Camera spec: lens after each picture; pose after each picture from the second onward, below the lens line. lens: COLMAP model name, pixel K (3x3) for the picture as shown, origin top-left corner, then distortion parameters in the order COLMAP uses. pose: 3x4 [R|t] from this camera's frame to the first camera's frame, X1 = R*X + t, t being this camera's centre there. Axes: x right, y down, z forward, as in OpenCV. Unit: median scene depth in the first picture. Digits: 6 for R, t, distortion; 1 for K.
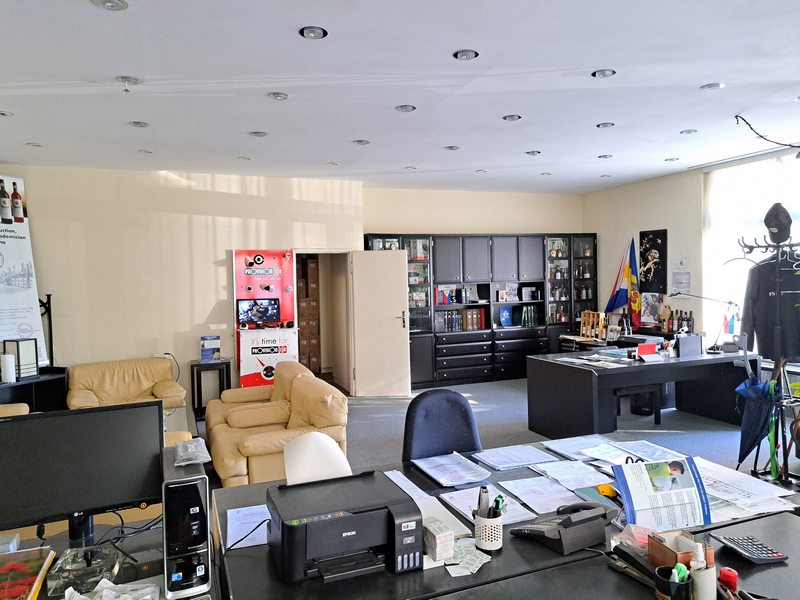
lens RADIAL K [[576.8, 0, 400.0], [0, 576.8, 300.0], [0, 0, 1]] dist [0.111224, -0.130131]
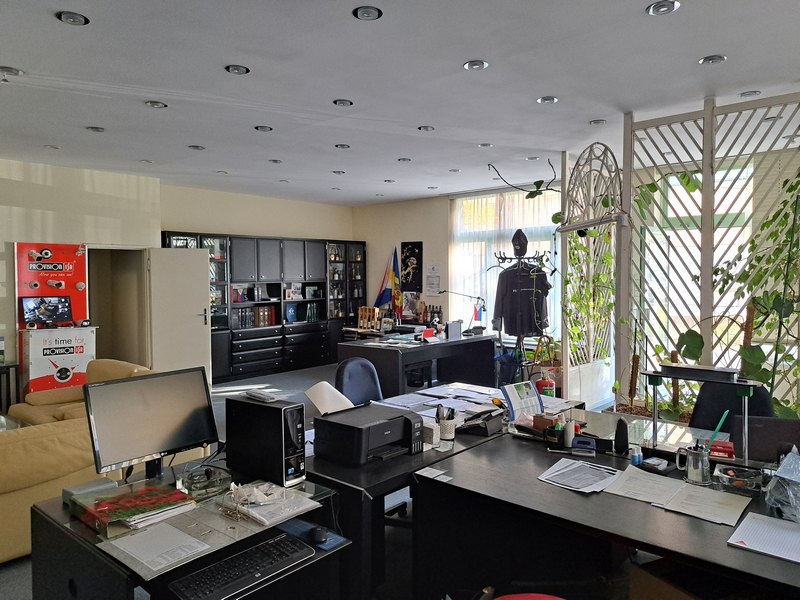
lens RADIAL K [[576.8, 0, 400.0], [0, 576.8, 300.0], [0, 0, 1]] dist [0.111224, -0.130131]
pose [[0.890490, -0.003566, 0.454989, -0.154700], [0.005108, 0.999985, -0.002160, 0.008230], [-0.454974, 0.004247, 0.890495, -0.084892]]
